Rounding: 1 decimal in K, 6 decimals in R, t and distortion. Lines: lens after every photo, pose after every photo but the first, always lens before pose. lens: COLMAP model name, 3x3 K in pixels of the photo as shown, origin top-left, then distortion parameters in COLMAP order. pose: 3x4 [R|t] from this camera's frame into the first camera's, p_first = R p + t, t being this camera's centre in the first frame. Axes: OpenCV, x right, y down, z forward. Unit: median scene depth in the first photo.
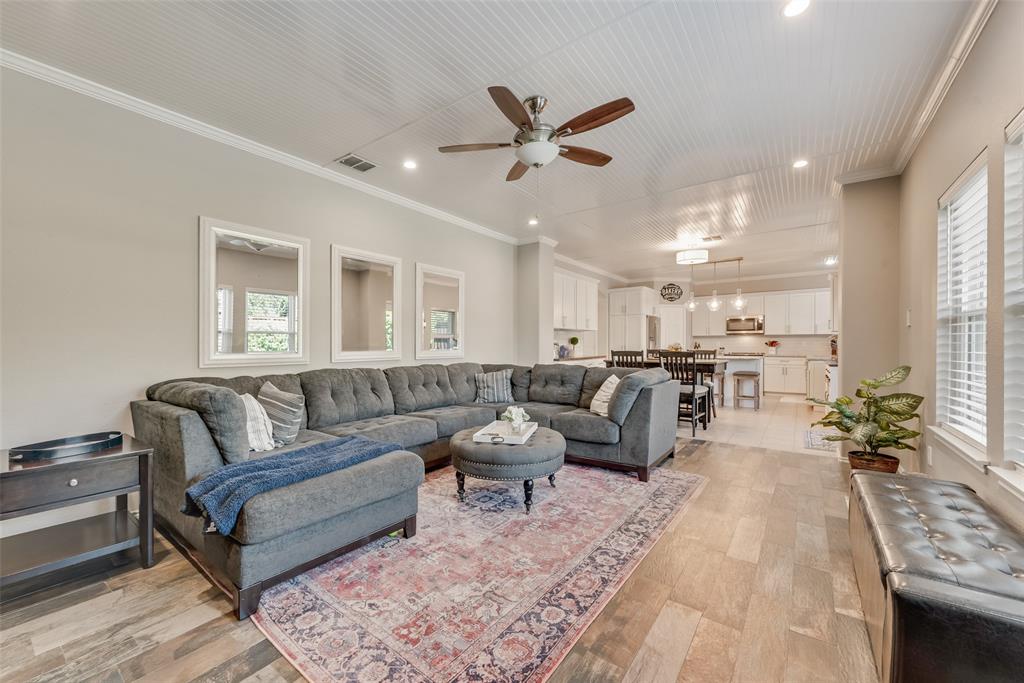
lens RADIAL K [[396.7, 0, 505.7], [0, 396.7, 346.6], [0, 0, 1]] dist [0.001571, -0.000050]
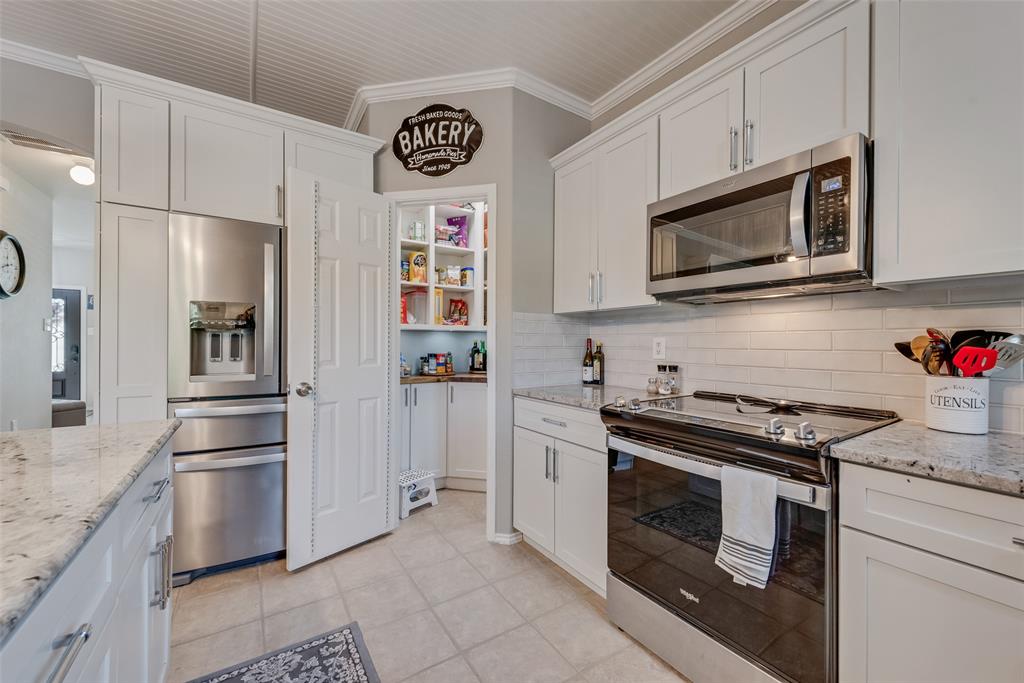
lens RADIAL K [[396.7, 0, 510.3], [0, 396.7, 343.7], [0, 0, 1]] dist [0.001571, -0.000050]
pose [[0.940874, 0.007365, -0.338677, 0.592363], [-0.010563, 0.999915, -0.007600, -0.007449], [0.338592, 0.010728, 0.940872, 0.847946]]
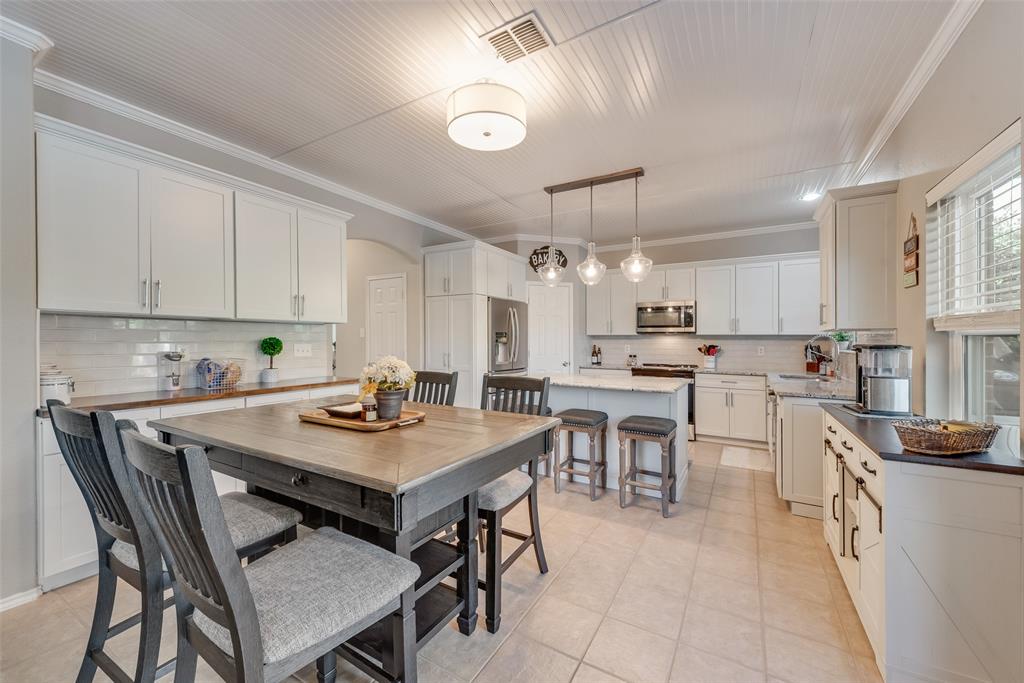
lens RADIAL K [[396.7, 0, 514.0], [0, 396.7, 338.6], [0, 0, 1]] dist [0.001571, -0.000050]
pose [[0.993926, 0.005703, 0.109899, 0.328133], [-0.004538, 0.999931, -0.010849, -0.017000], [-0.109953, 0.010284, 0.993884, 0.460763]]
